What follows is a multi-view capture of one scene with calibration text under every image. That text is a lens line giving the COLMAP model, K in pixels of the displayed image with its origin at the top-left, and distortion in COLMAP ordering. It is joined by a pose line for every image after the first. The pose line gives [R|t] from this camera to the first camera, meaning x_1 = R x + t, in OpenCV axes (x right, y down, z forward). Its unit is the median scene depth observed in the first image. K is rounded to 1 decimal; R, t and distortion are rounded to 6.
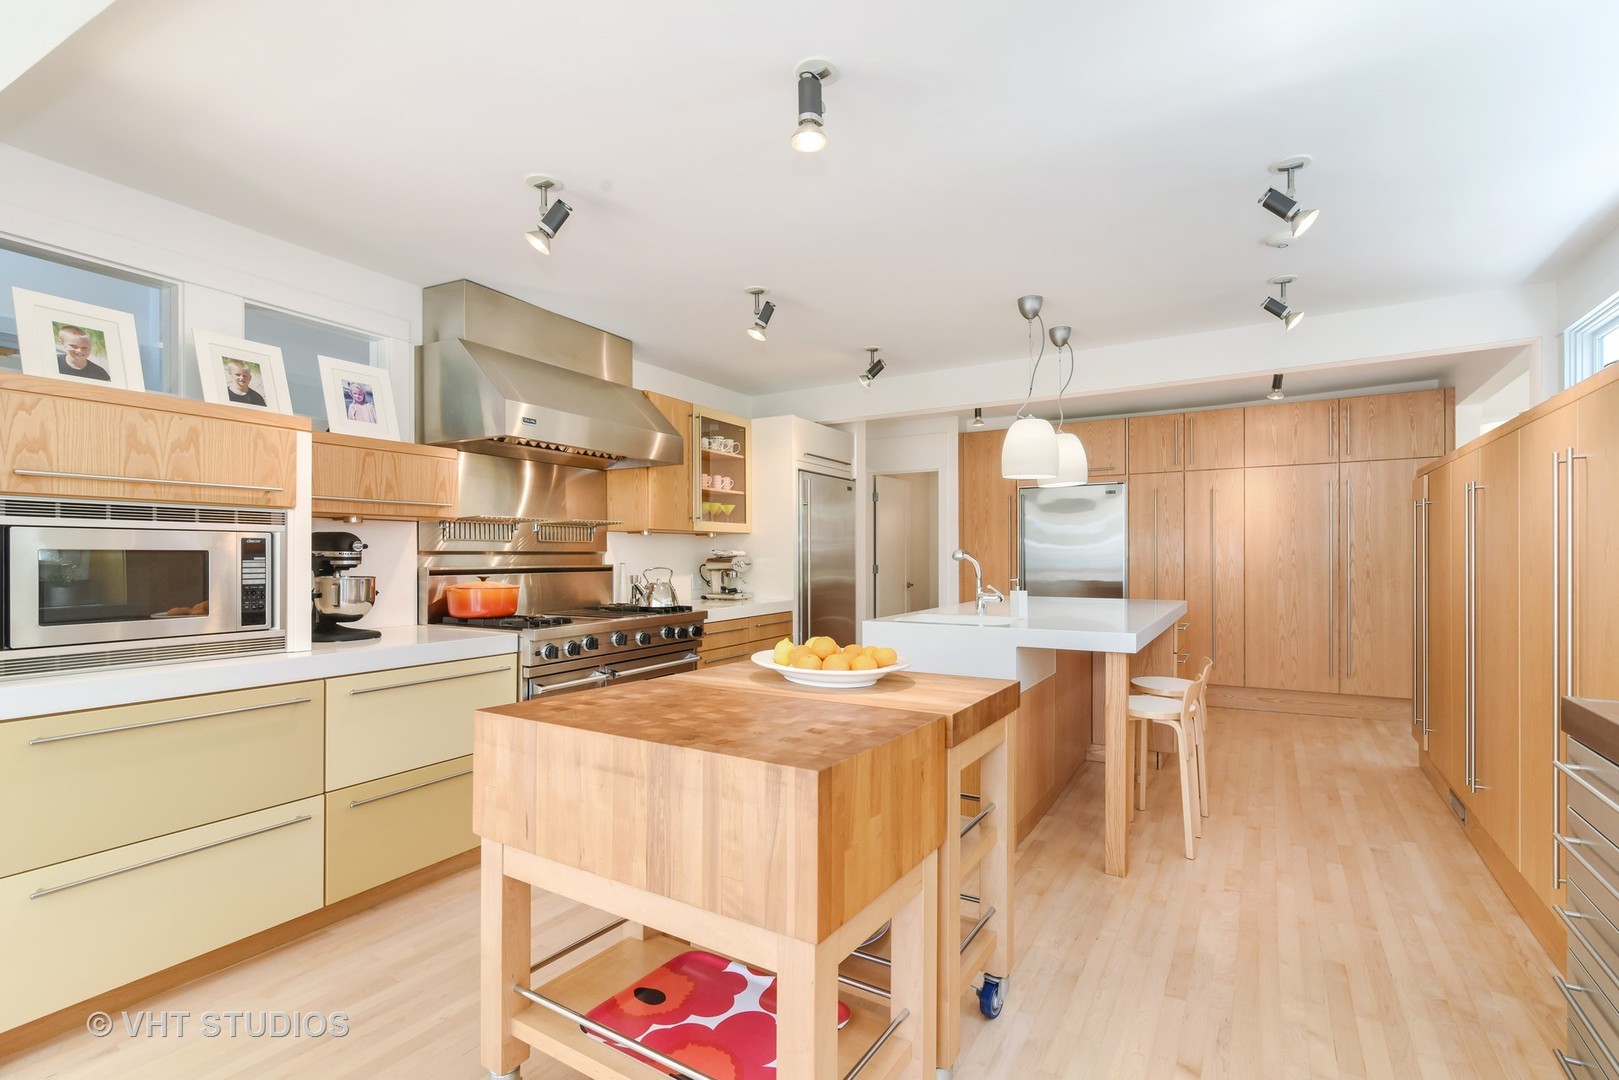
lens RADIAL K [[750.3, 0, 805.9], [0, 750.3, 552.8], [0, 0, 1]] dist [-0.011421, 0.002084]
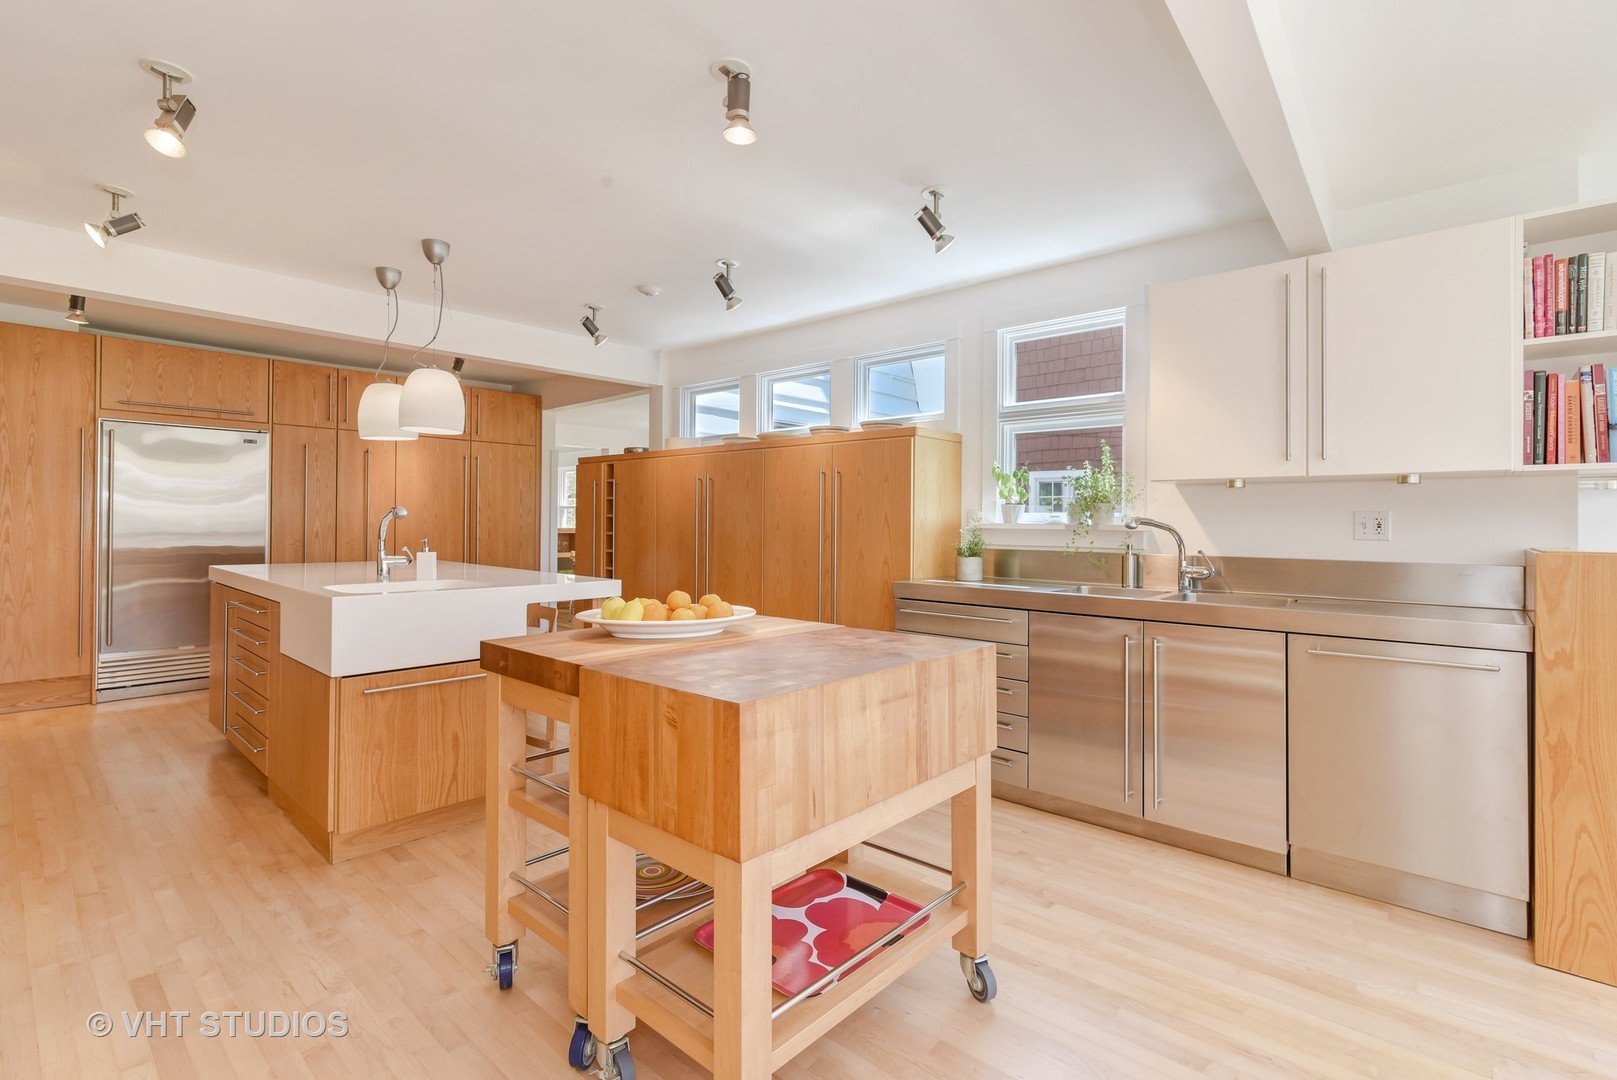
lens RADIAL K [[749.4, 0, 819.9], [0, 749.4, 517.6], [0, 0, 1]] dist [-0.011421, 0.002084]
pose [[0.170508, 0.010412, 0.985301, -0.457914], [-0.010813, 0.999904, -0.008695, 0.009115], [-0.985297, -0.009171, 0.170604, 0.302549]]
